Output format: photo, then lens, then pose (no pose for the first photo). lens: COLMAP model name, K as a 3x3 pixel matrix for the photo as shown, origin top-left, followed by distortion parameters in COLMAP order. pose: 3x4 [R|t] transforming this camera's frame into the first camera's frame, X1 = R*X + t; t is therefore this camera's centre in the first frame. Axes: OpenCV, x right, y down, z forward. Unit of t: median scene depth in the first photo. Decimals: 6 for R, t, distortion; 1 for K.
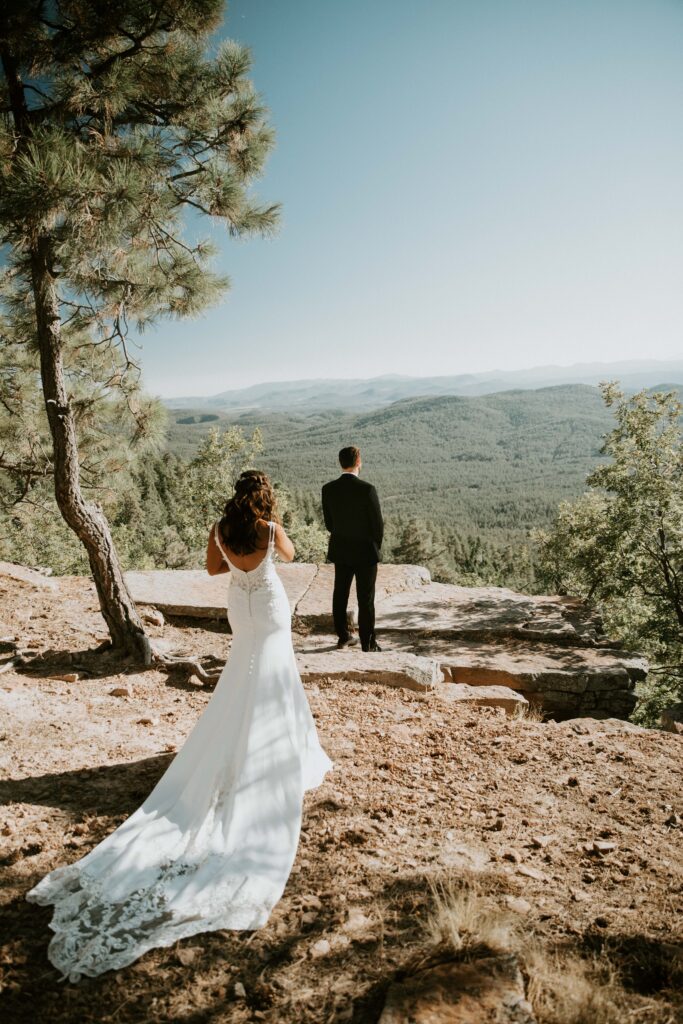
lens RADIAL K [[741.3, 0, 341.5], [0, 741.3, 512.0], [0, 0, 1]] dist [-0.071382, -0.000295]
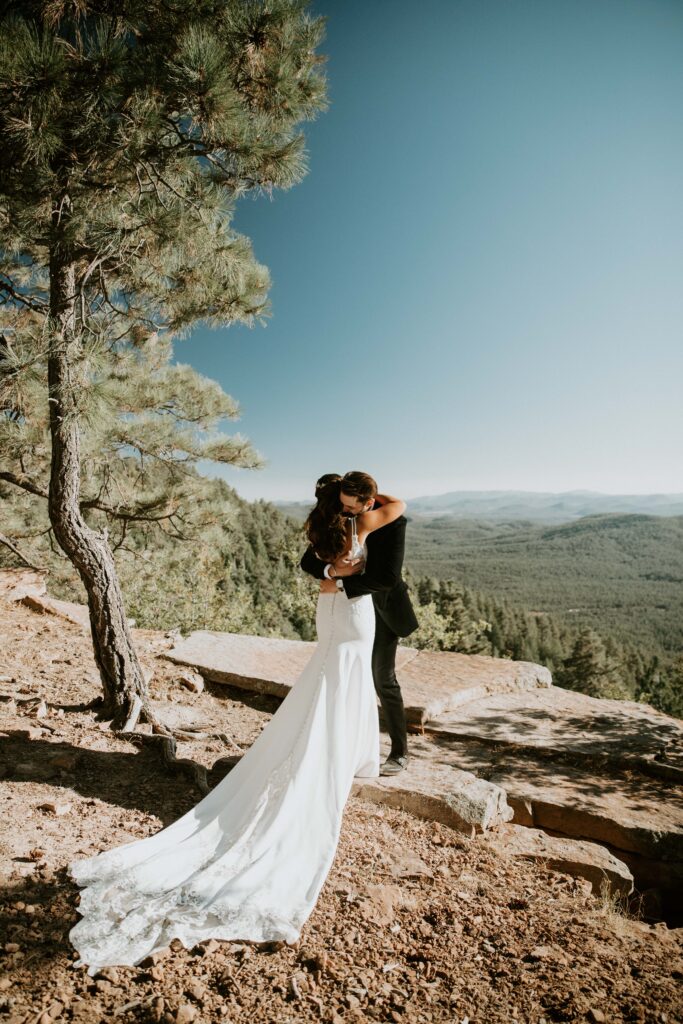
lens RADIAL K [[699.8, 0, 341.5], [0, 699.8, 512.0], [0, 0, 1]] dist [-0.105839, 0.084878]
pose [[0.962449, 0.066475, -0.263198, 0.108589], [-0.102895, 0.986539, -0.127096, 0.032714], [0.251206, 0.149405, 0.956333, 0.241304]]
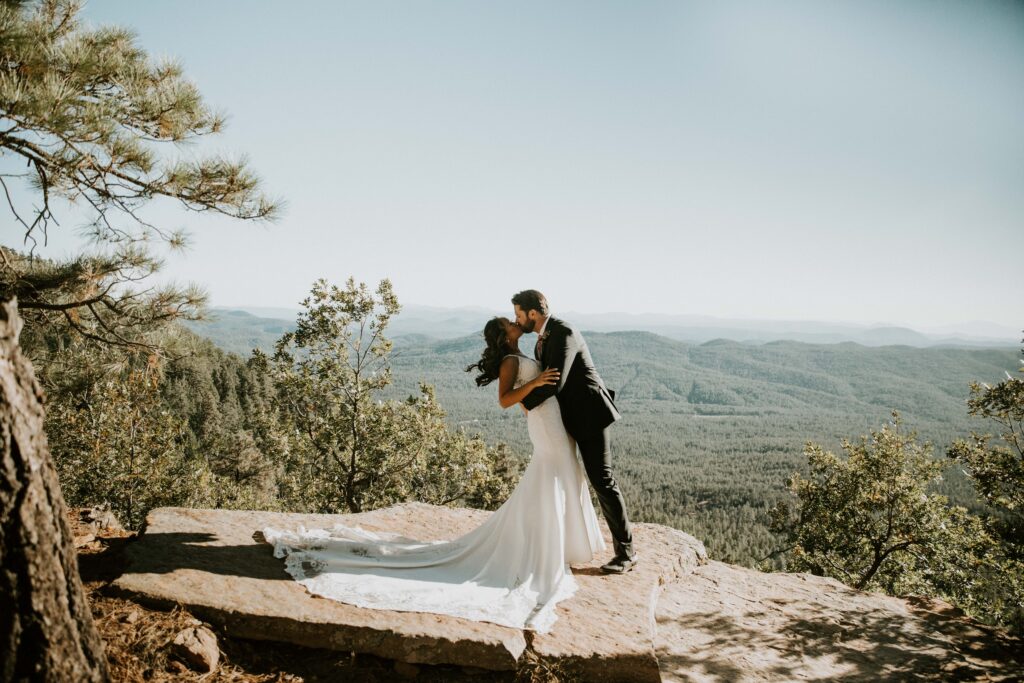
lens RADIAL K [[699.8, 0, 512.0], [0, 699.8, 341.5], [0, 0, 1]] dist [-0.105839, 0.084878]
pose [[0.987341, 0.097557, 0.125058, -0.142940], [-0.079929, 0.987068, -0.138956, 0.016250], [-0.136997, 0.127201, 0.982370, 0.580601]]
